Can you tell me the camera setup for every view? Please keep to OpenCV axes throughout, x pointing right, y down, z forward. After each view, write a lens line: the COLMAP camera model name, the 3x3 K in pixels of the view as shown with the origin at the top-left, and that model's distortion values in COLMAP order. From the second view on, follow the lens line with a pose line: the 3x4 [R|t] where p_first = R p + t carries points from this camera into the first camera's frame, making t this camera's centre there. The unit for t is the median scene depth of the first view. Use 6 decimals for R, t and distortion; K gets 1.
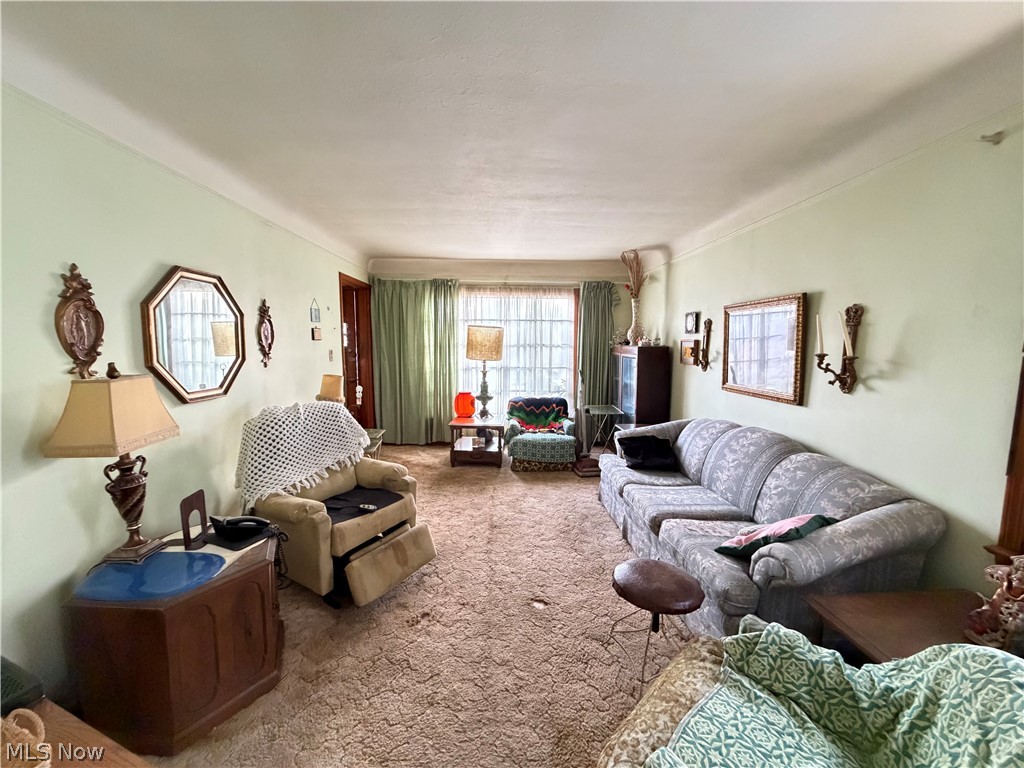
lens RADIAL K [[406.9, 0, 514.1], [0, 406.9, 377.7], [0, 0, 1]] dist [-0.000840, 0.000181]
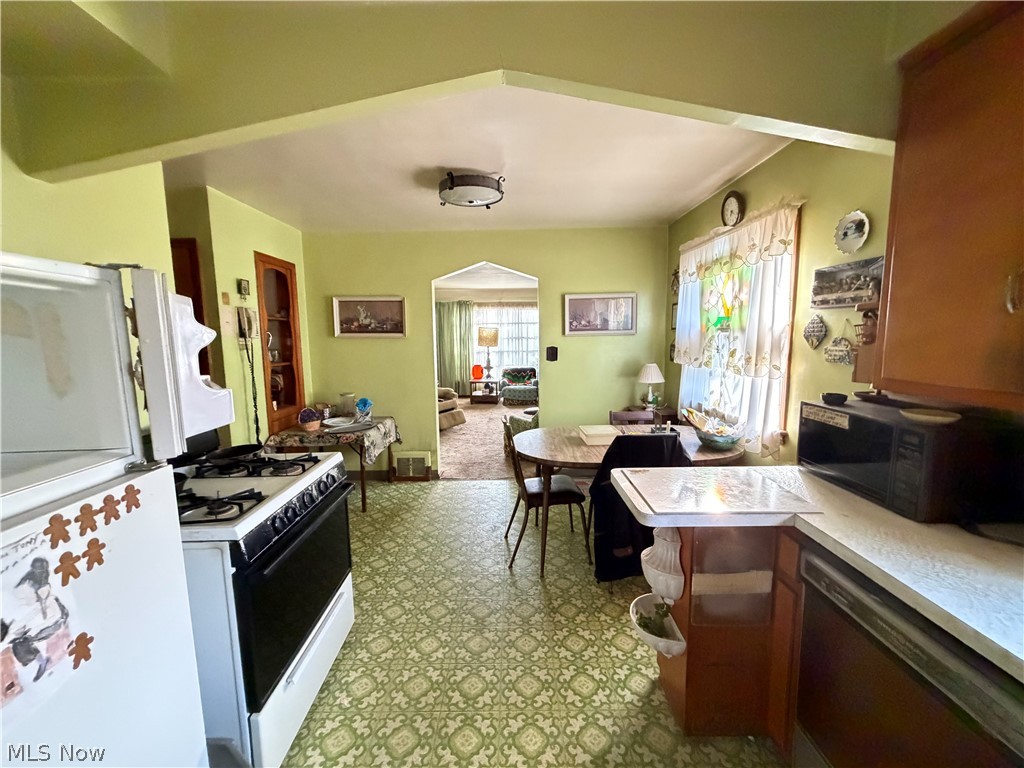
lens RADIAL K [[406.9, 0, 509.6], [0, 406.9, 381.8], [0, 0, 1]] dist [-0.000840, 0.000181]
pose [[0.998799, -0.014677, -0.046750, 0.098784], [0.015612, 0.999684, 0.019696, 0.075293], [0.046446, -0.020402, 0.998712, -0.757863]]
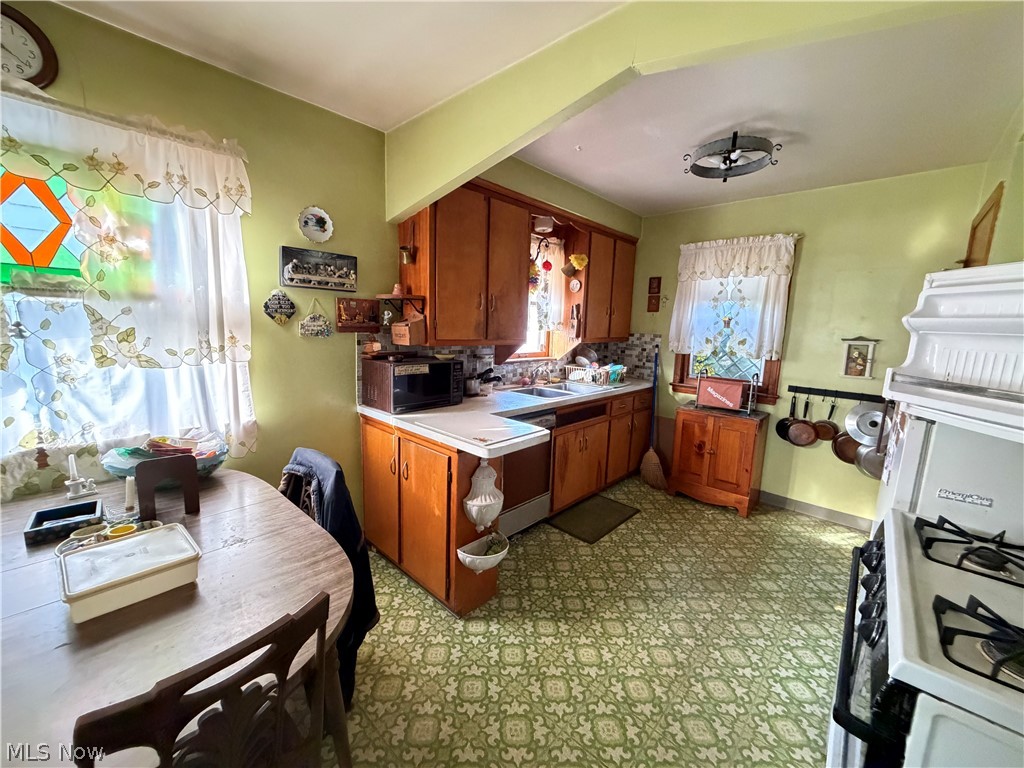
lens RADIAL K [[406.9, 0, 510.2], [0, 406.9, 382.9], [0, 0, 1]] dist [-0.000840, 0.000181]
pose [[-0.702526, -0.136871, 0.698372, -0.640885], [0.030146, 0.974727, 0.221358, -0.126045], [-0.711020, 0.176563, -0.680644, 1.583369]]
